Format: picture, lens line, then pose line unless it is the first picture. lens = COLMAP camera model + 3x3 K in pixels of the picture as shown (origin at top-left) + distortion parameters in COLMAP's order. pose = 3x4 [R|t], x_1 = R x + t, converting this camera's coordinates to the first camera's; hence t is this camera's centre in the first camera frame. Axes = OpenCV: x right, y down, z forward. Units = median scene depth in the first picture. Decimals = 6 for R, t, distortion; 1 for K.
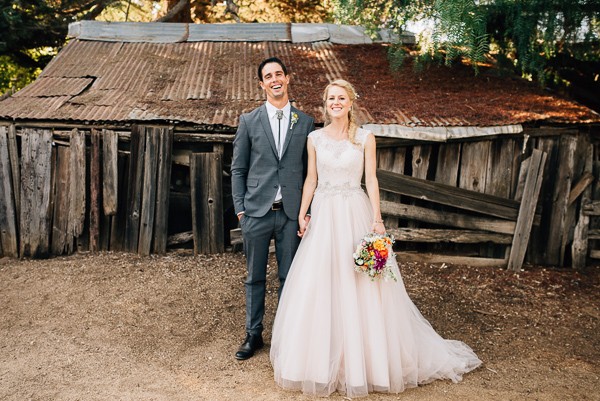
lens RADIAL K [[593.3, 0, 284.1], [0, 593.3, 181.2], [0, 0, 1]] dist [0.036733, 0.000000]
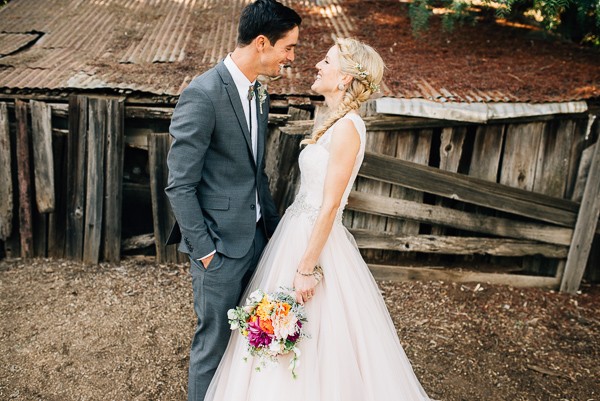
lens RADIAL K [[578.7, 0, 295.2], [0, 578.7, 194.3], [0, 0, 1]] dist [0.020973, 0.000000]
pose [[0.999912, 0.012955, 0.002900, 0.027930], [-0.013142, 0.996859, 0.078101, -0.029418], [-0.001879, -0.078132, 0.996941, 0.251262]]
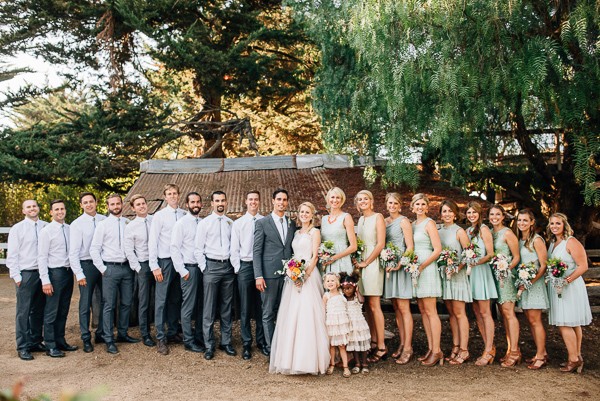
lens RADIAL K [[498.5, 0, 299.3], [0, 498.5, 201.6], [0, 0, 1]] dist [-0.048423, -0.000662]
pose [[0.999136, -0.039040, 0.014257, -0.001981], [0.040613, 0.989961, -0.135381, 0.008395], [-0.008829, 0.135843, 0.990691, -0.248891]]
